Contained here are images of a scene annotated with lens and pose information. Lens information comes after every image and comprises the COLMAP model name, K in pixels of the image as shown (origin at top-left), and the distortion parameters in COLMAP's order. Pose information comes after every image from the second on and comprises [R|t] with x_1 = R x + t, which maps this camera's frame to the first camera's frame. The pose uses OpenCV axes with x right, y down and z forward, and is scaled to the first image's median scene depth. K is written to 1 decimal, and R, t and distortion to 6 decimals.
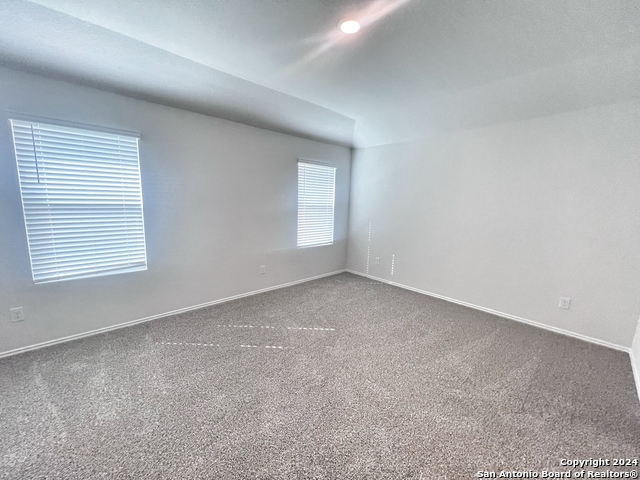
lens RADIAL K [[255.6, 0, 320.0], [0, 255.6, 240.0], [0, 0, 1]] dist [-0.001270, -0.000119]
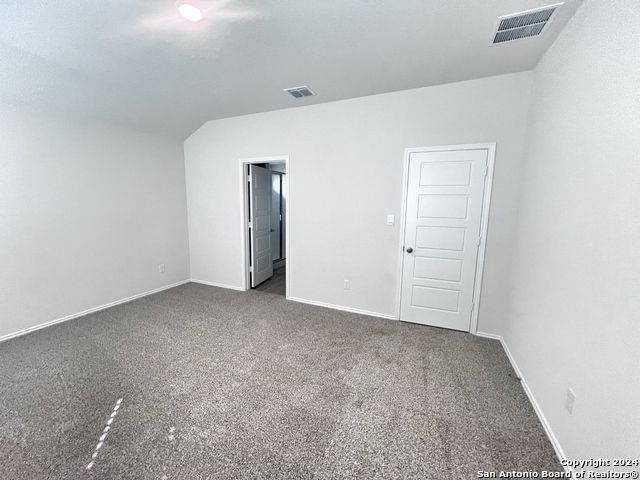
lens RADIAL K [[255.6, 0, 320.0], [0, 255.6, 240.0], [0, 0, 1]] dist [-0.001270, -0.000119]
pose [[-0.400184, -0.158620, 0.902603, -0.695271], [0.110067, 0.969459, 0.219169, -0.131169], [-0.909801, 0.187055, -0.370503, 0.731781]]
